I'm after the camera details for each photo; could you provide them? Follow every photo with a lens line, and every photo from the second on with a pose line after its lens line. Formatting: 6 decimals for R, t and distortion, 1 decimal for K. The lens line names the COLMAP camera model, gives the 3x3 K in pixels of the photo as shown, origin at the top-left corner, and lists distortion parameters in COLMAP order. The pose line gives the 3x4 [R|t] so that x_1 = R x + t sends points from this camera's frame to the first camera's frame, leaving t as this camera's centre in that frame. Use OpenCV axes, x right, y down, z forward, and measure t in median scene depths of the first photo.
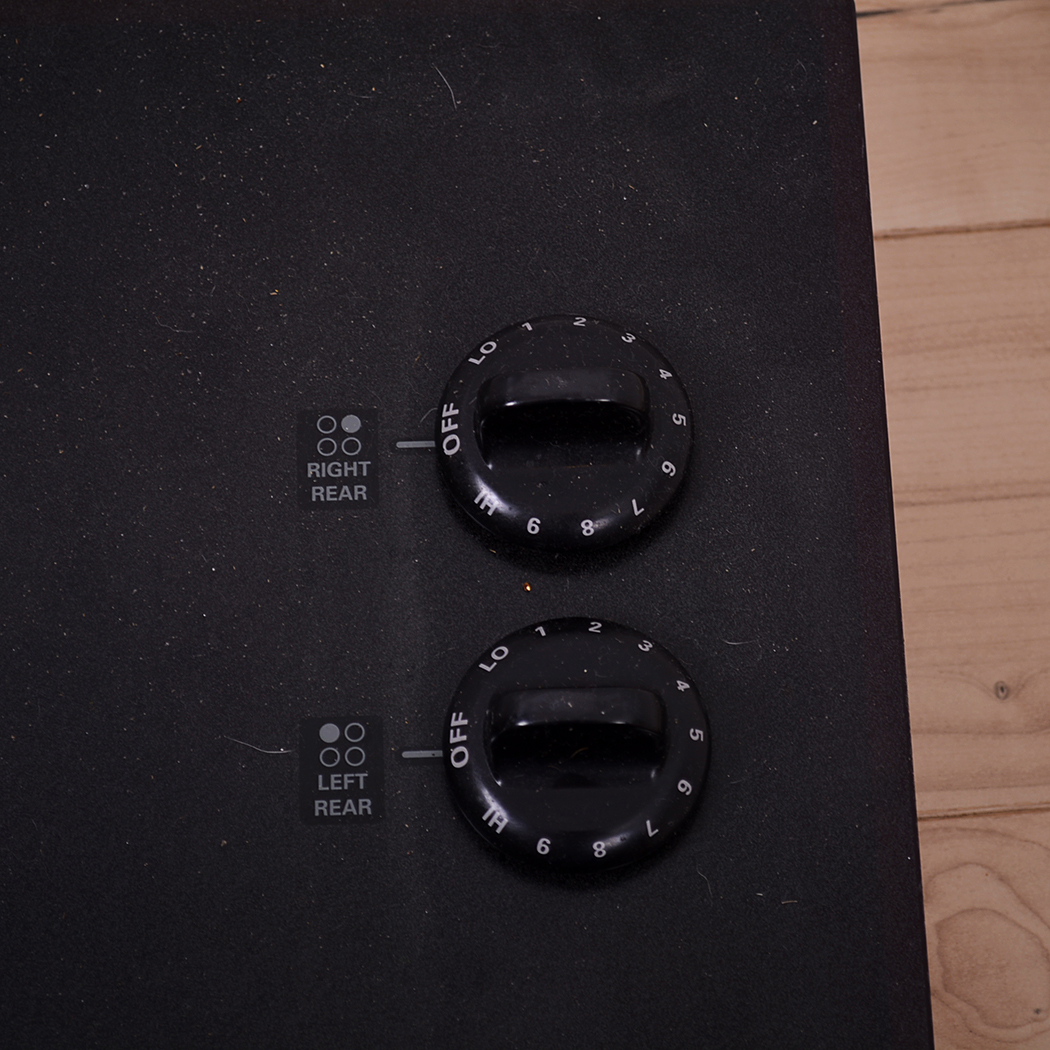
lens RADIAL K [[3418.6, 0, 524.6], [0, 3418.6, 524.8], [0, 0, 1]] dist [-0.017195, 0.000000]
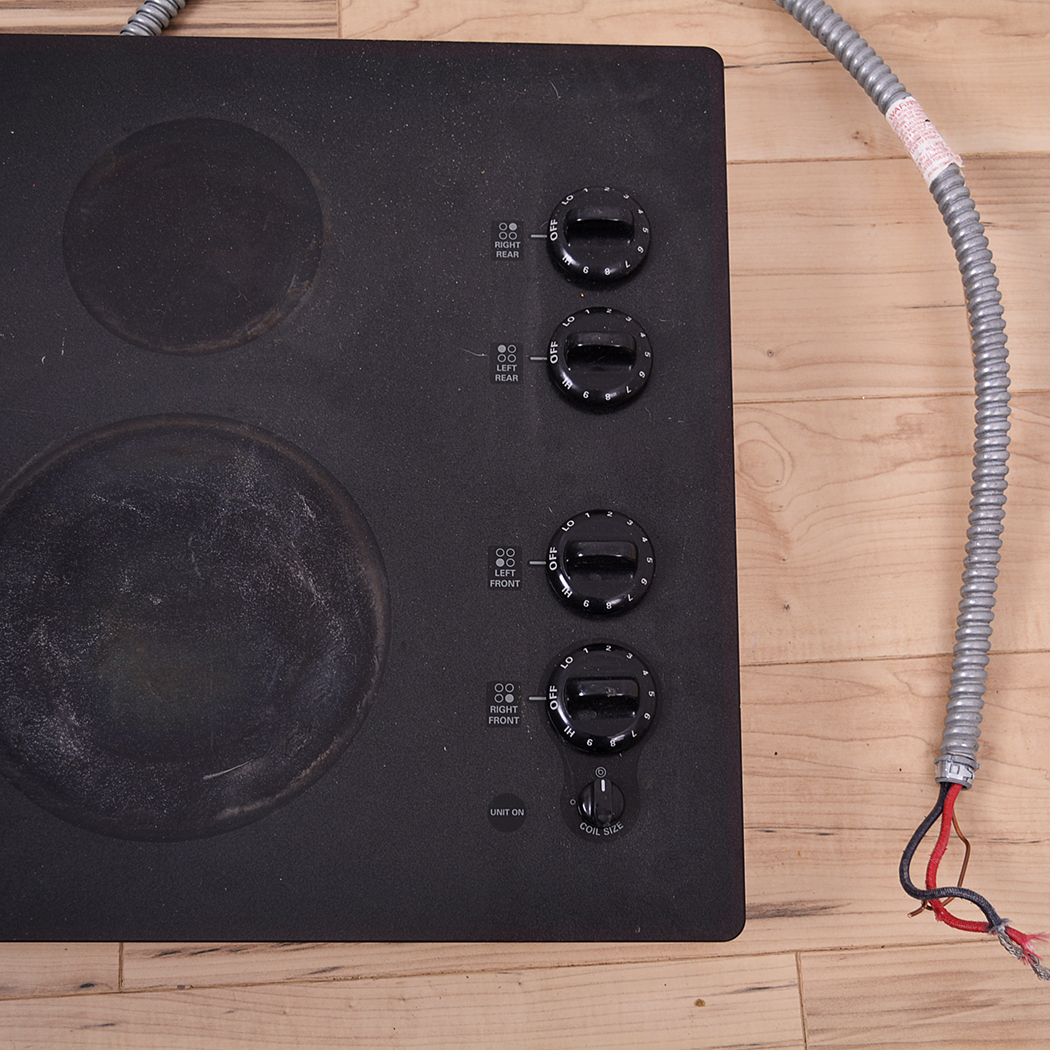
lens RADIAL K [[1863.0, 0, 562.3], [0, 1863.0, 532.5], [0, 0, 1]] dist [-0.031383, 0.000000]
pose [[0.998975, 0.038894, 0.023142, -0.037796], [-0.041073, 0.993870, 0.102643, 0.051033], [-0.019008, -0.103488, 0.994449, -0.366979]]
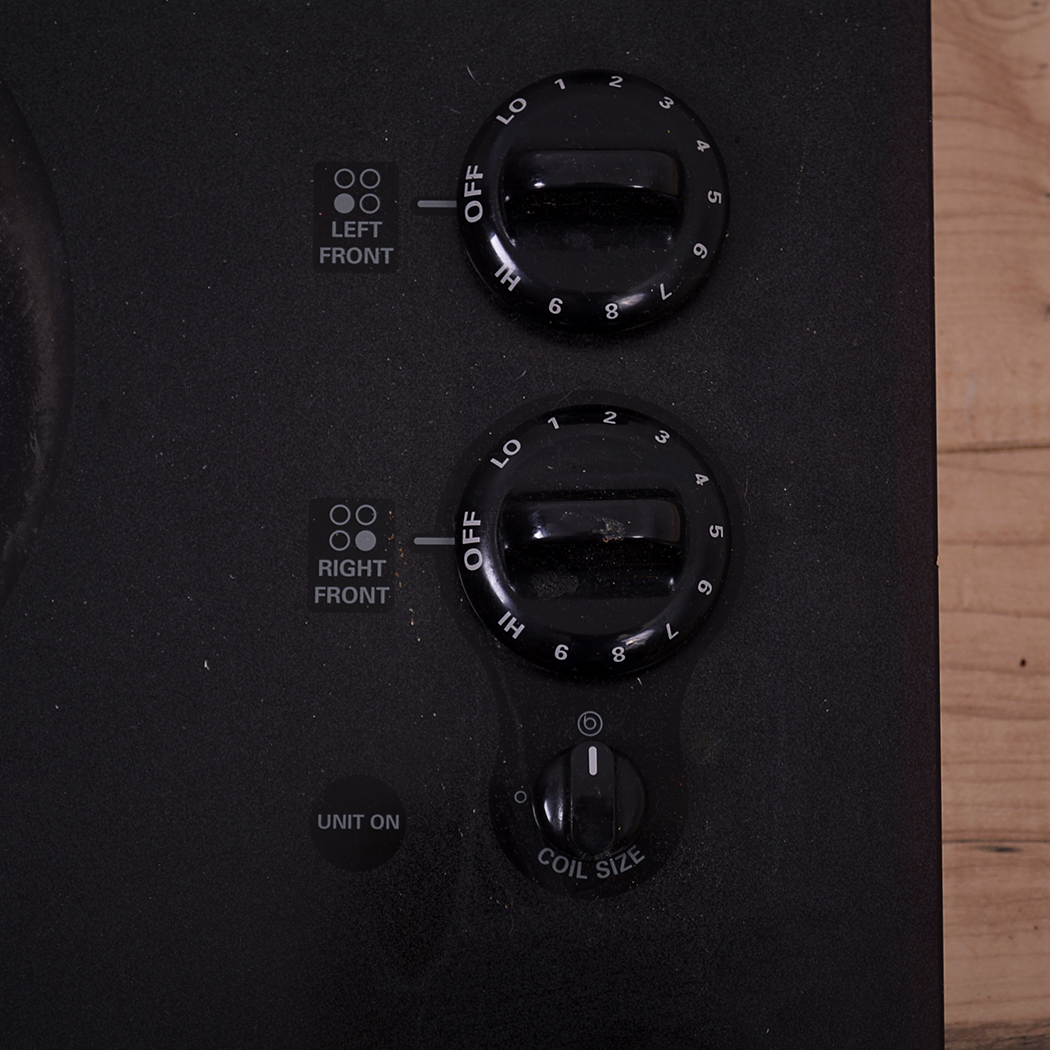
lens RADIAL K [[3418.6, 0, 526.6], [0, 3418.6, 524.1], [0, 0, 1]] dist [-0.017195, 0.000000]
pose [[0.999289, 0.037697, 0.000302, 0.003635], [-0.036883, 0.975996, 0.214645, 0.086412], [0.007797, -0.214503, 0.976692, -0.037448]]
